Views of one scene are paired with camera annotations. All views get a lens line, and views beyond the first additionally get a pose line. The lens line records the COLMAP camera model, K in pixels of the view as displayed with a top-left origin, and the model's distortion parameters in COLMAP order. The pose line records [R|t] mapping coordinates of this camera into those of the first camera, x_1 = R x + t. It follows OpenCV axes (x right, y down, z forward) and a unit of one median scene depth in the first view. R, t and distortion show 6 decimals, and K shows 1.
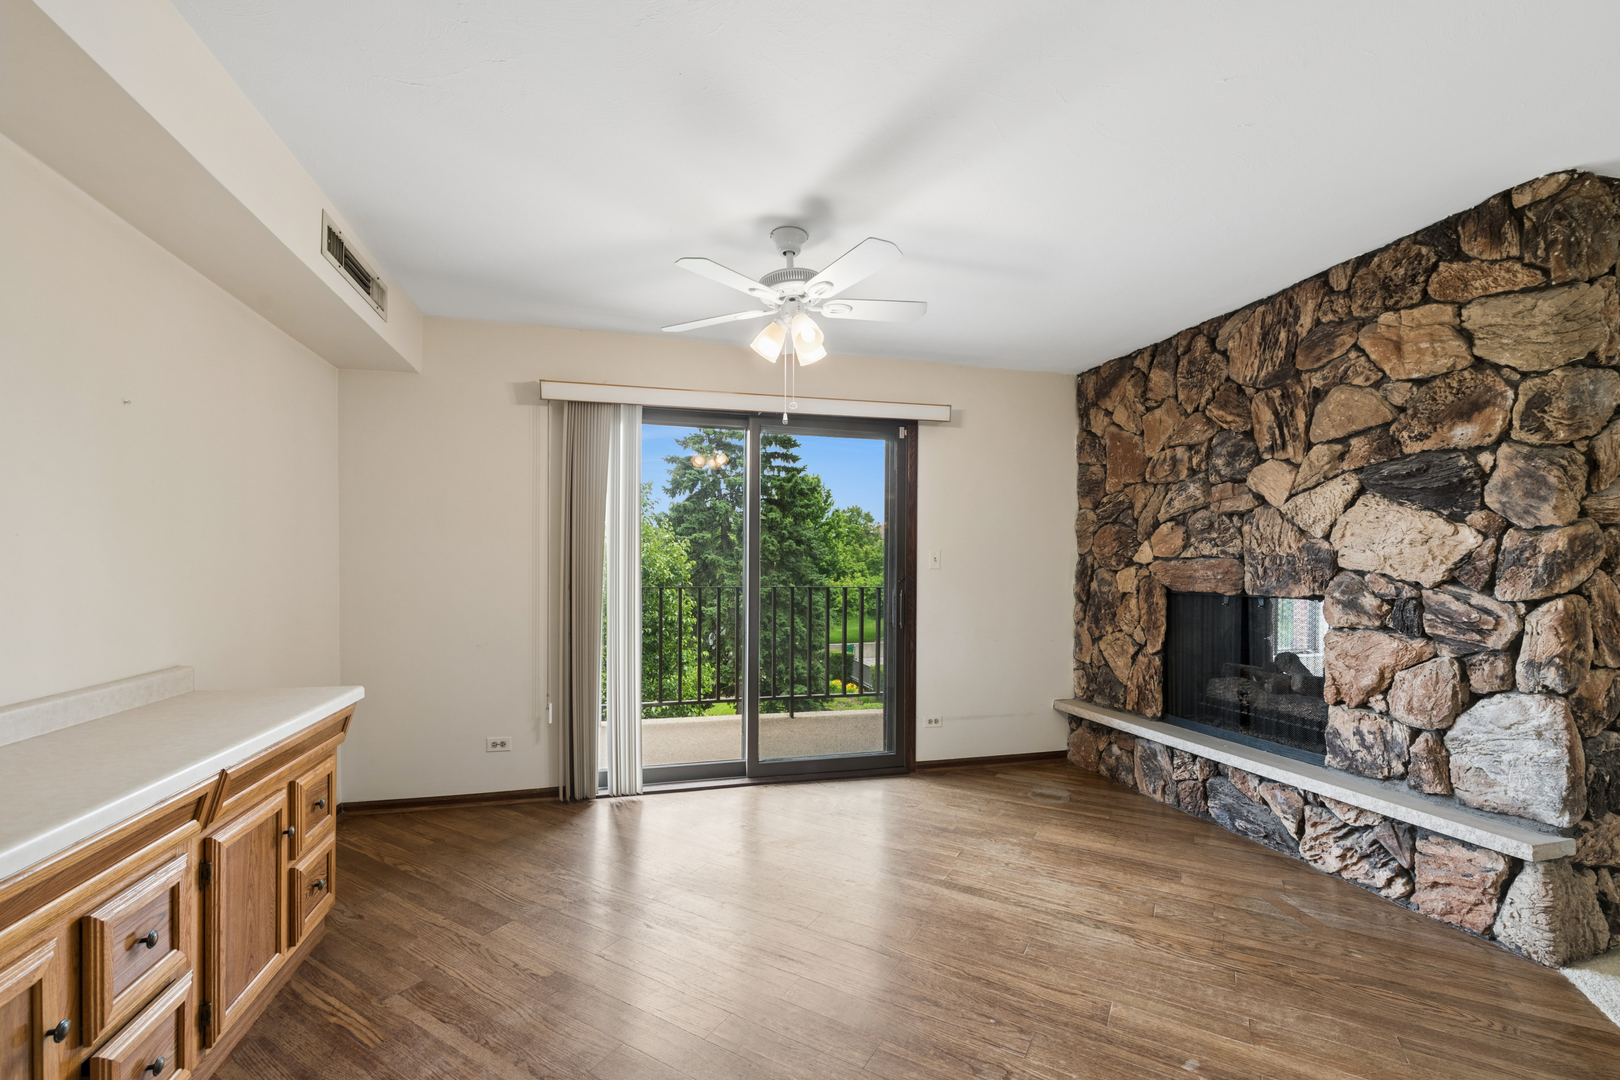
lens RADIAL K [[674.8, 0, 809.2], [0, 674.8, 568.3], [0, 0, 1]] dist [0.002740, -0.000614]
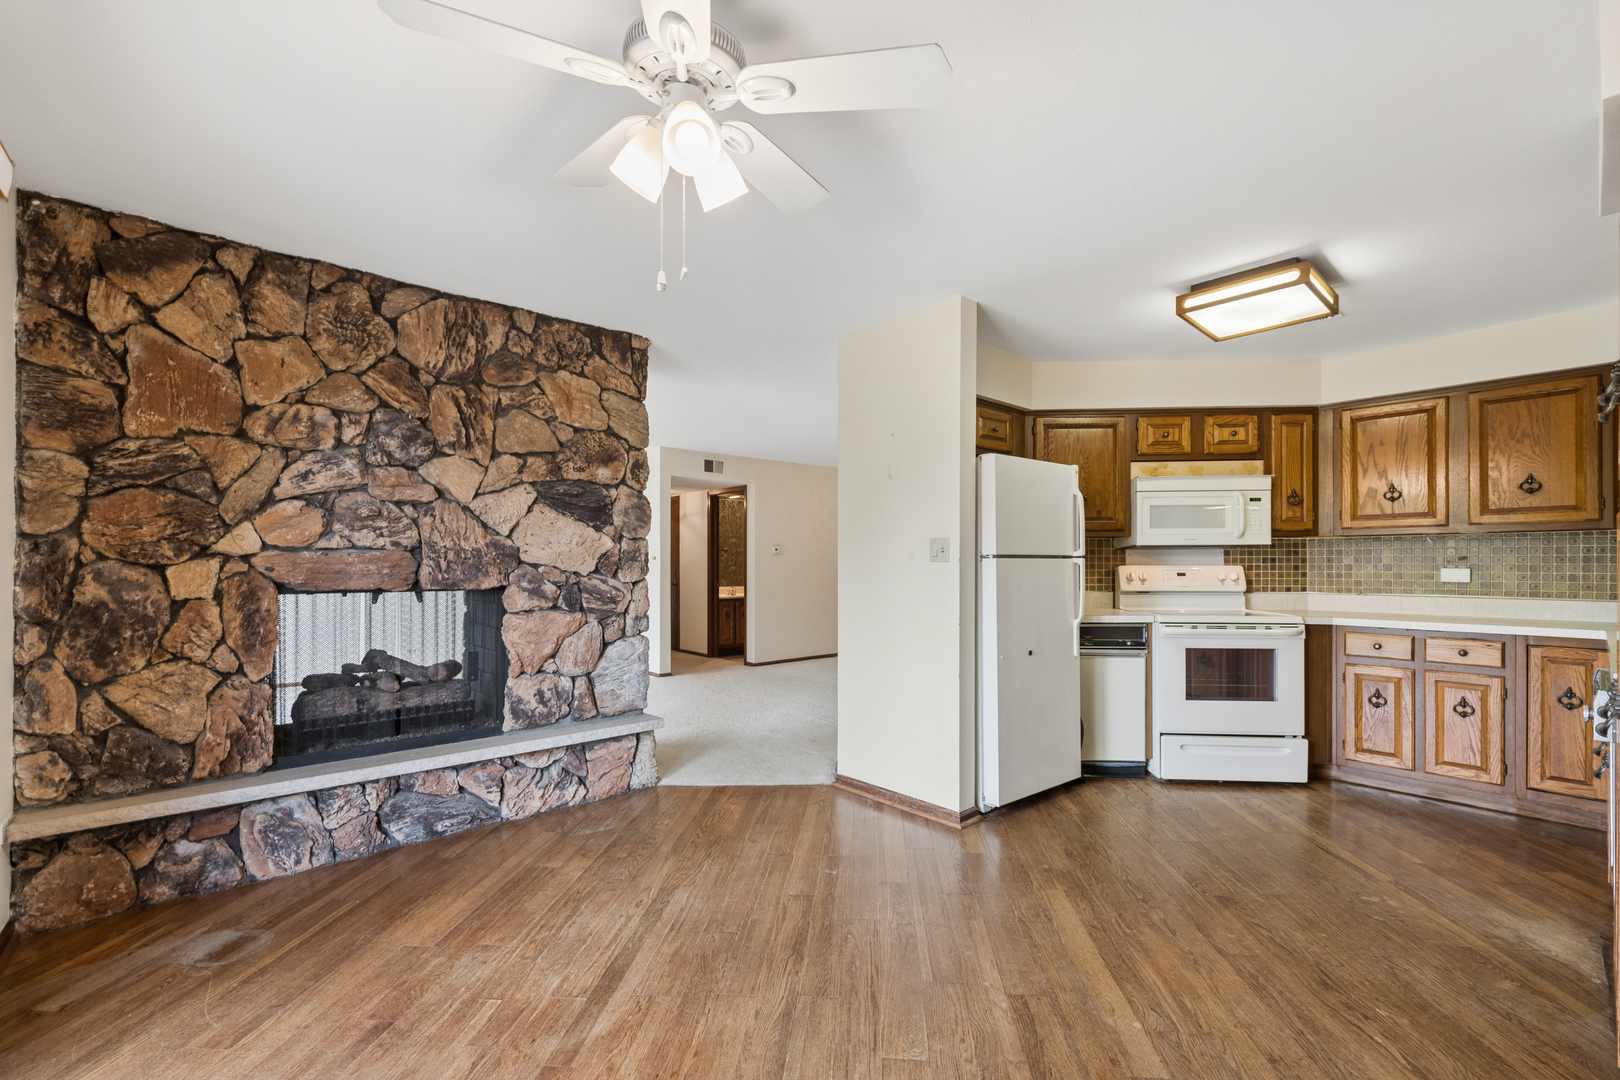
lens RADIAL K [[674.8, 0, 818.2], [0, 674.8, 561.1], [0, 0, 1]] dist [0.002740, -0.000614]
pose [[-0.429897, -0.001509, 0.902877, -0.500513], [-0.004373, 0.999990, -0.000411, -0.003216], [-0.902868, -0.004125, -0.429899, 0.987741]]
